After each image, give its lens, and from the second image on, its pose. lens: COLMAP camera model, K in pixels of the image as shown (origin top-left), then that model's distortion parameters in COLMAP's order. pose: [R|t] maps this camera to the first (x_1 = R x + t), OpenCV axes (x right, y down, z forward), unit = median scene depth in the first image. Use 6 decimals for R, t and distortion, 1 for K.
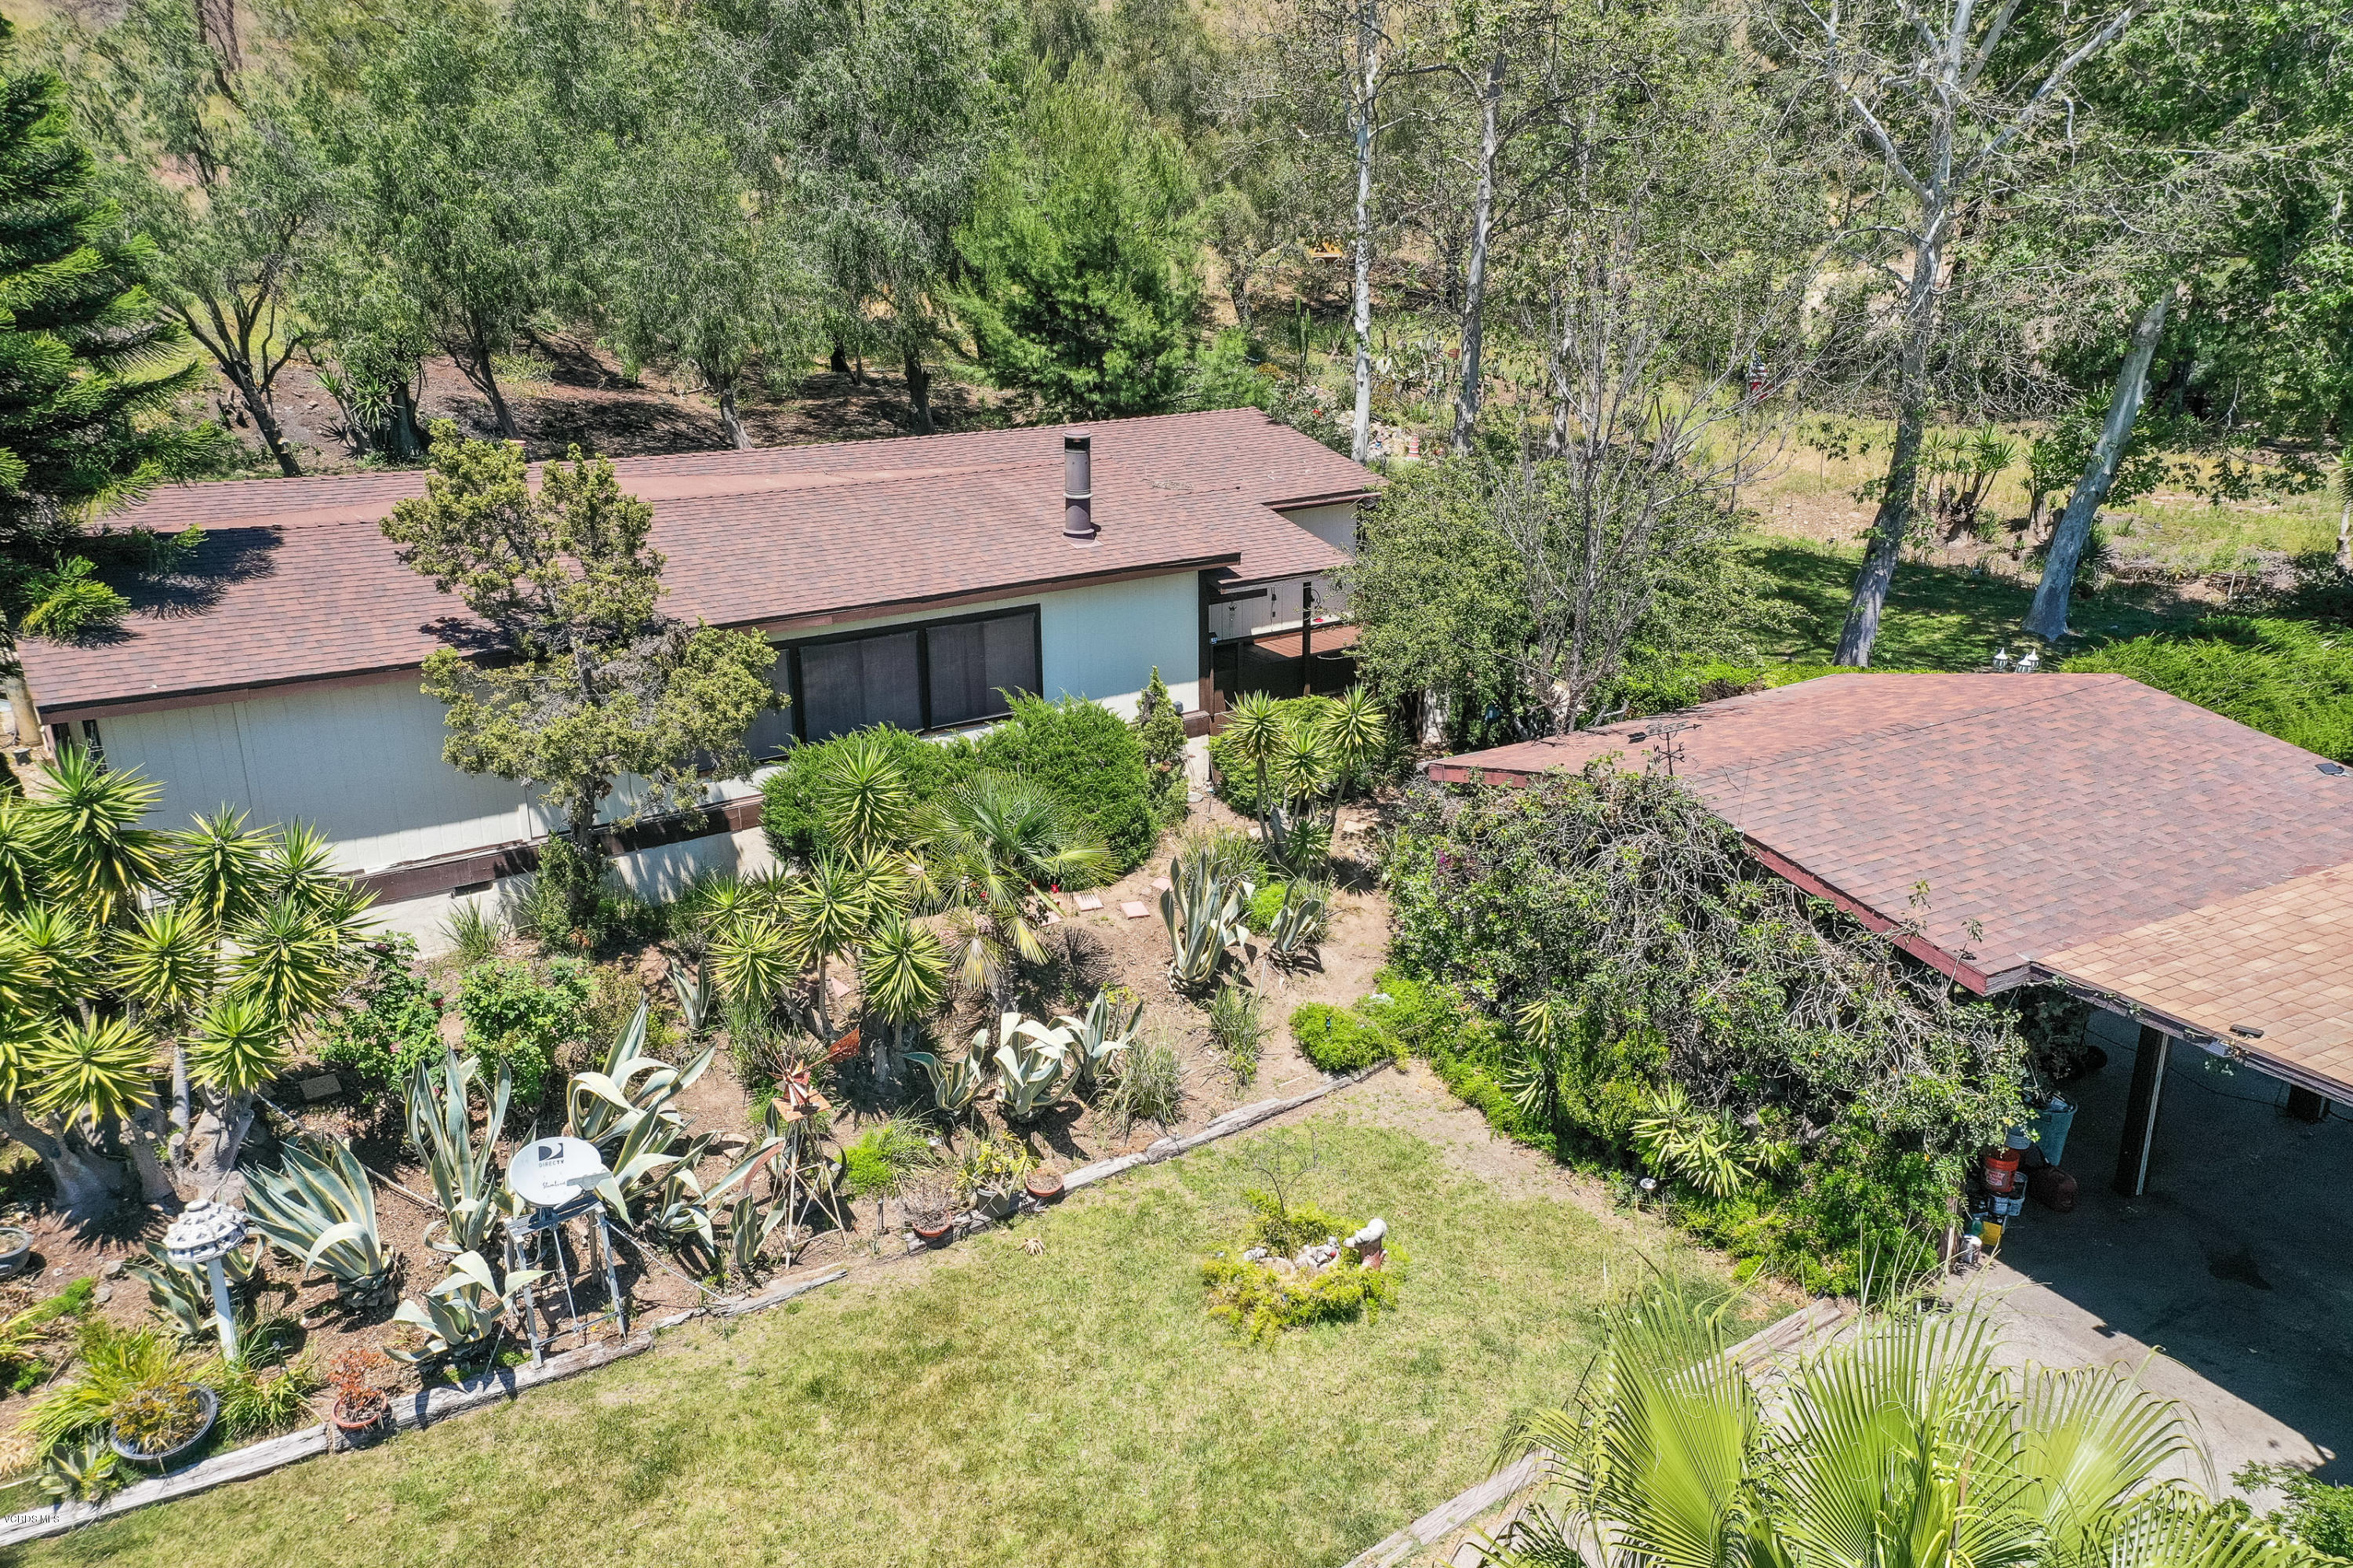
lens RADIAL K [[1781.9, 0, 1177.1], [0, 1781.9, 777.1], [0, 0, 1]] dist [0.215472, 0.003507]
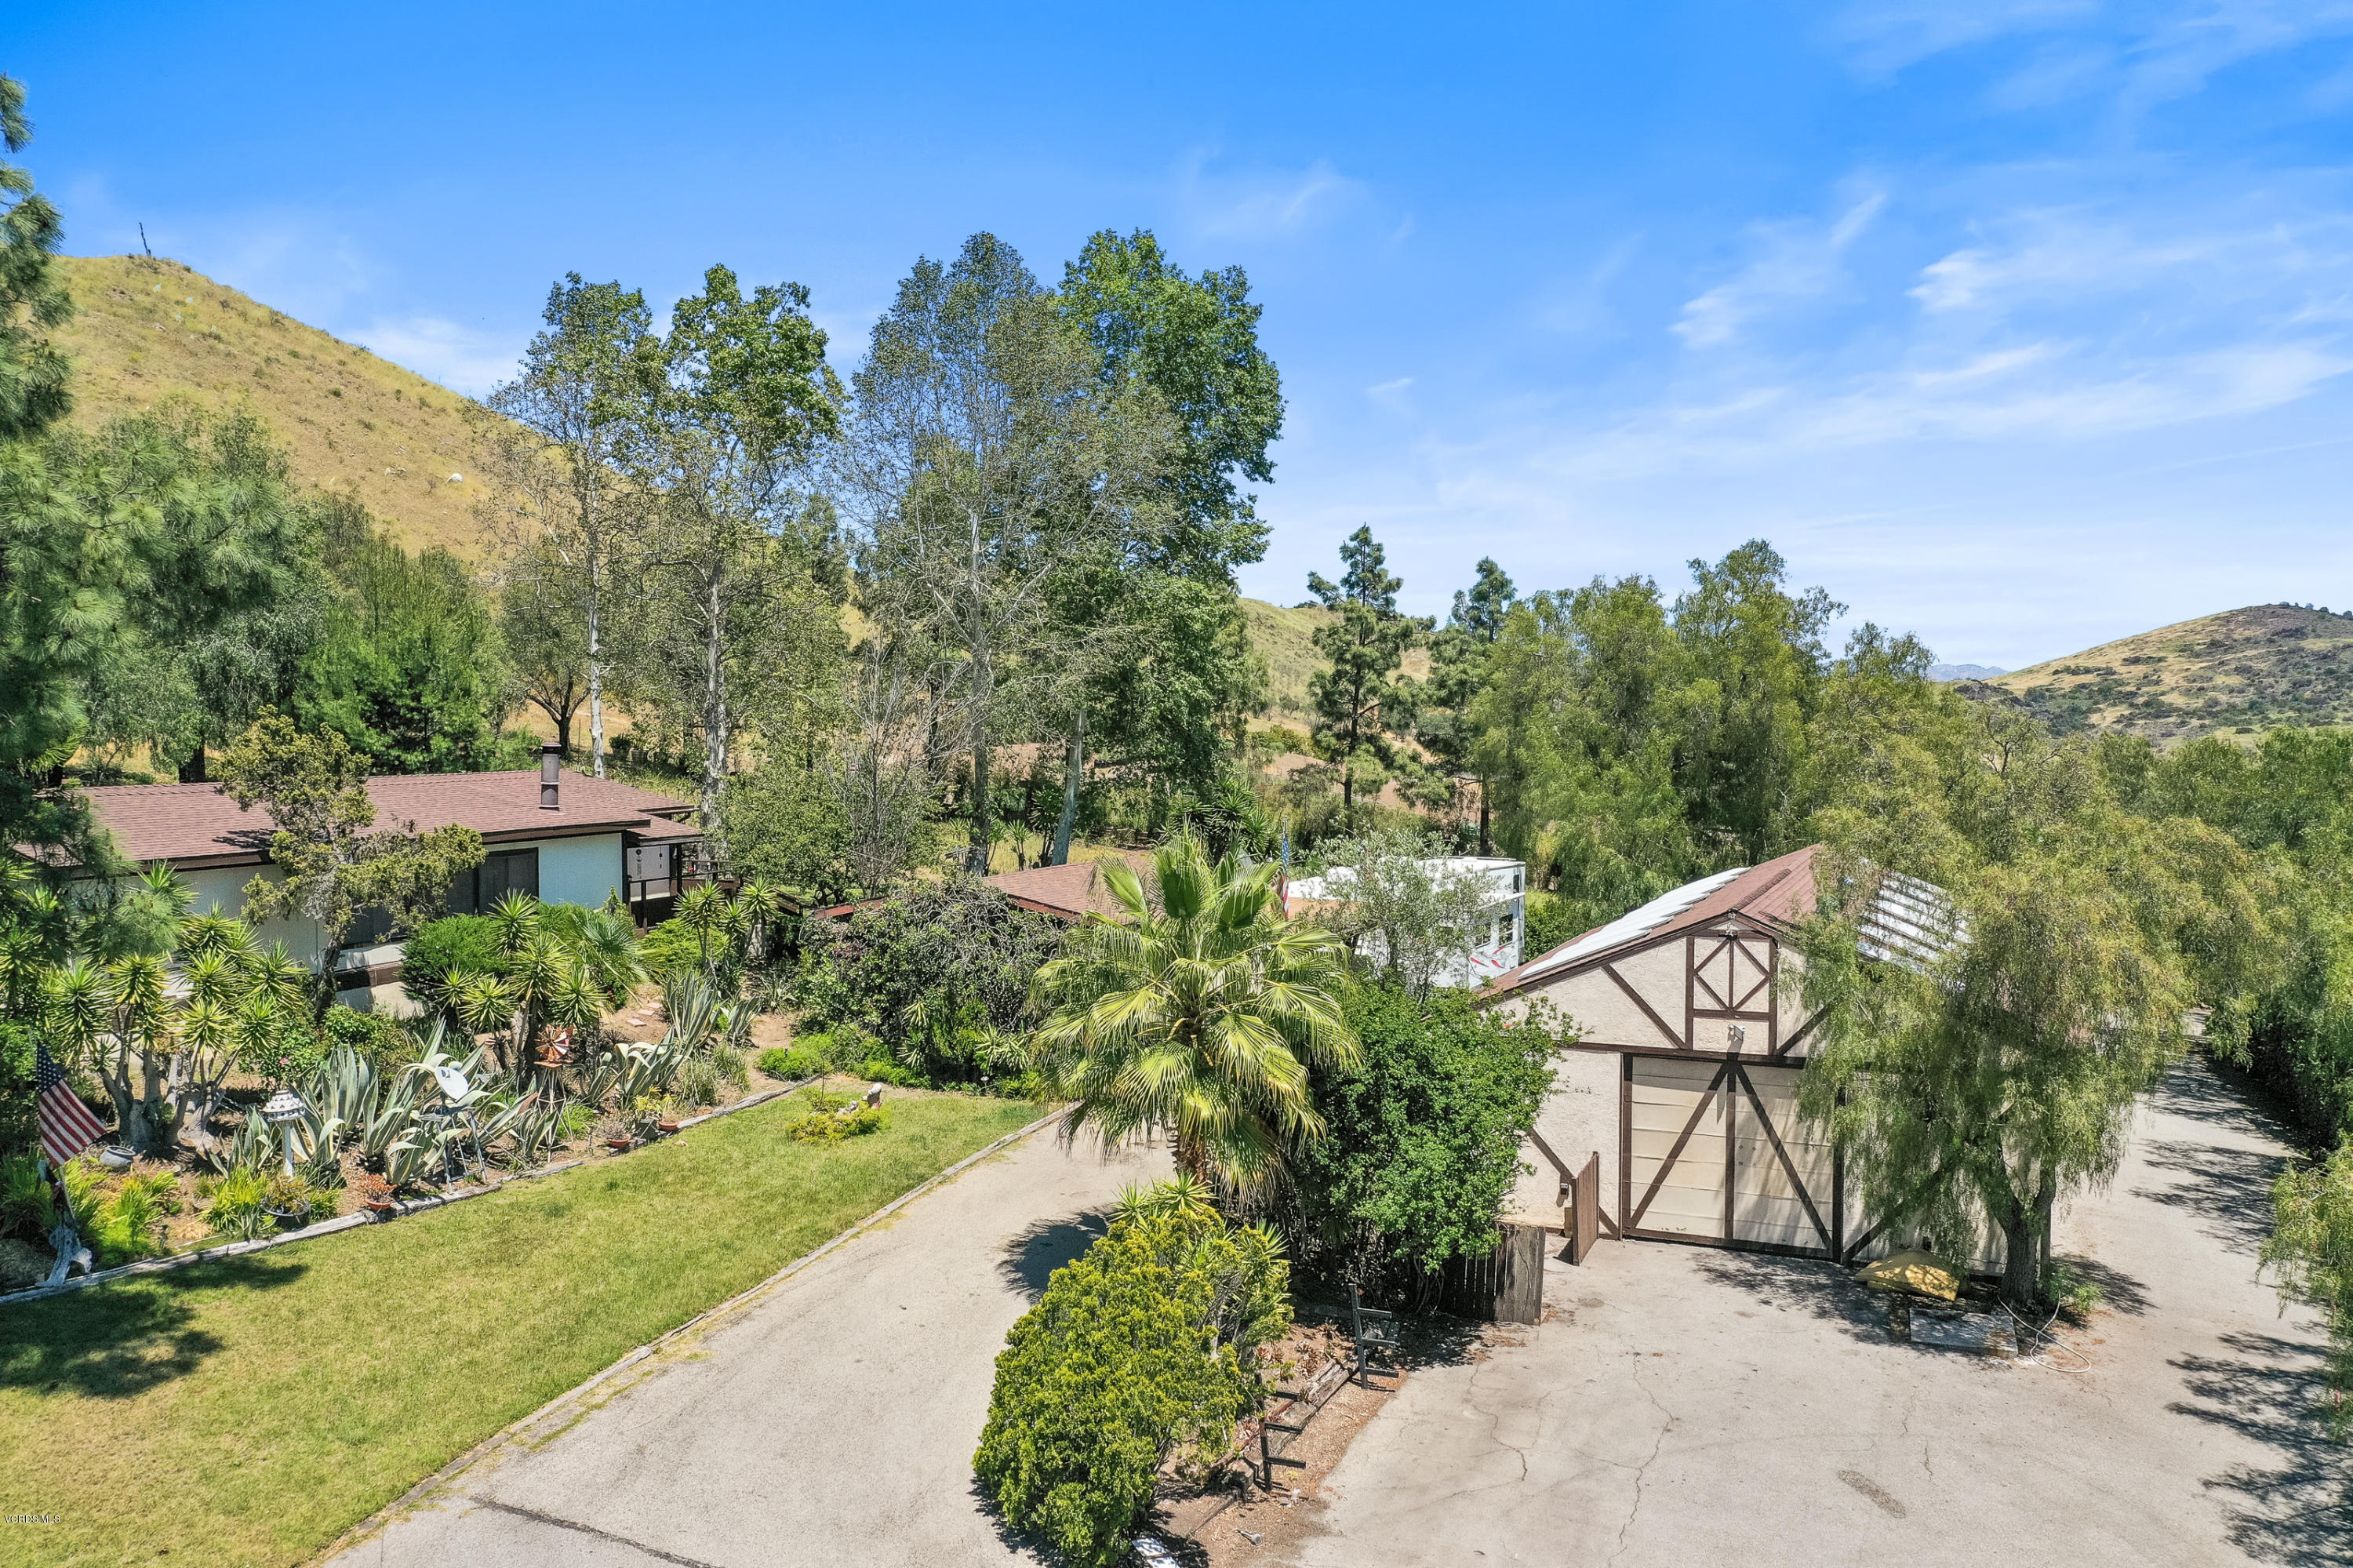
lens RADIAL K [[1845.3, 0, 1174.9], [0, 1845.3, 765.4], [0, 0, 1]] dist [0.000883, -0.013095]
pose [[0.841085, -0.010159, 0.540807, -0.613786], [0.168514, 0.954986, -0.244140, 0.409780], [-0.513983, 0.296476, 0.804937, -0.757587]]
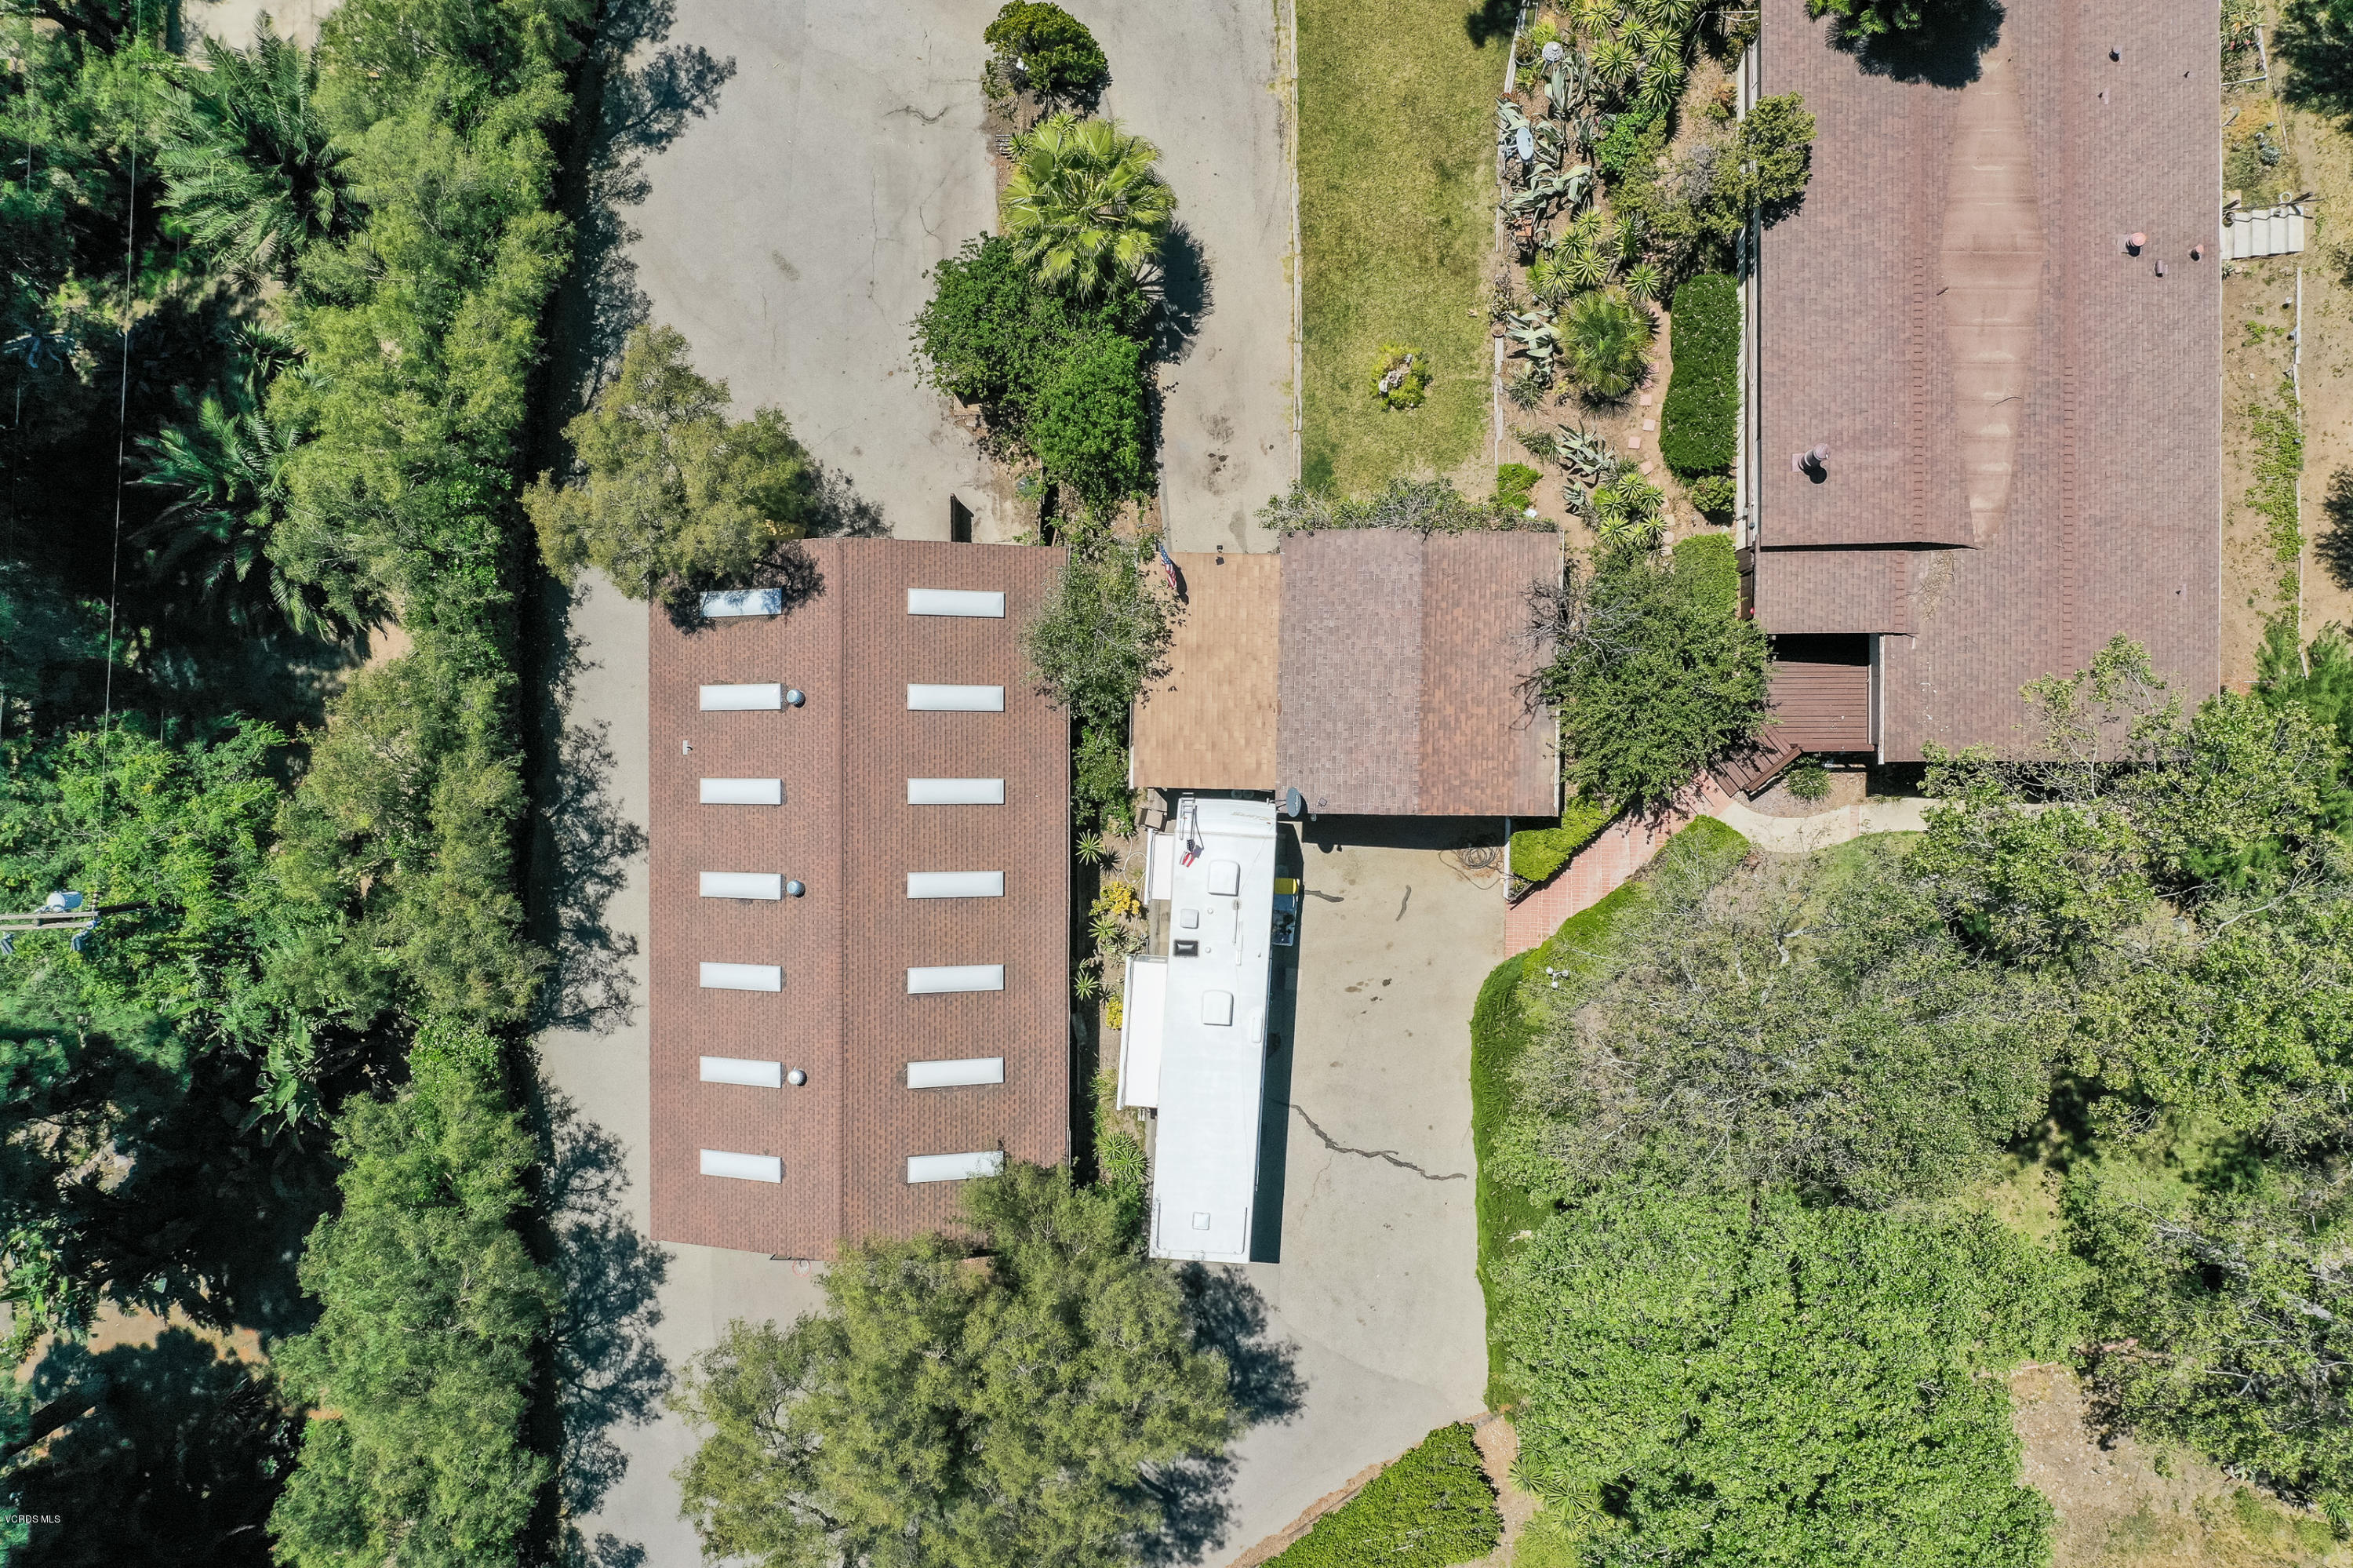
lens RADIAL K [[1845.3, 0, 1174.9], [0, 1845.3, 765.4], [0, 0, 1]] dist [0.000883, -0.013095]
pose [[-0.549672, 0.835126, 0.020631, 0.668492], [-0.248292, -0.186904, 0.950483, -2.359572], [0.797629, 0.517332, 0.310091, 0.111716]]
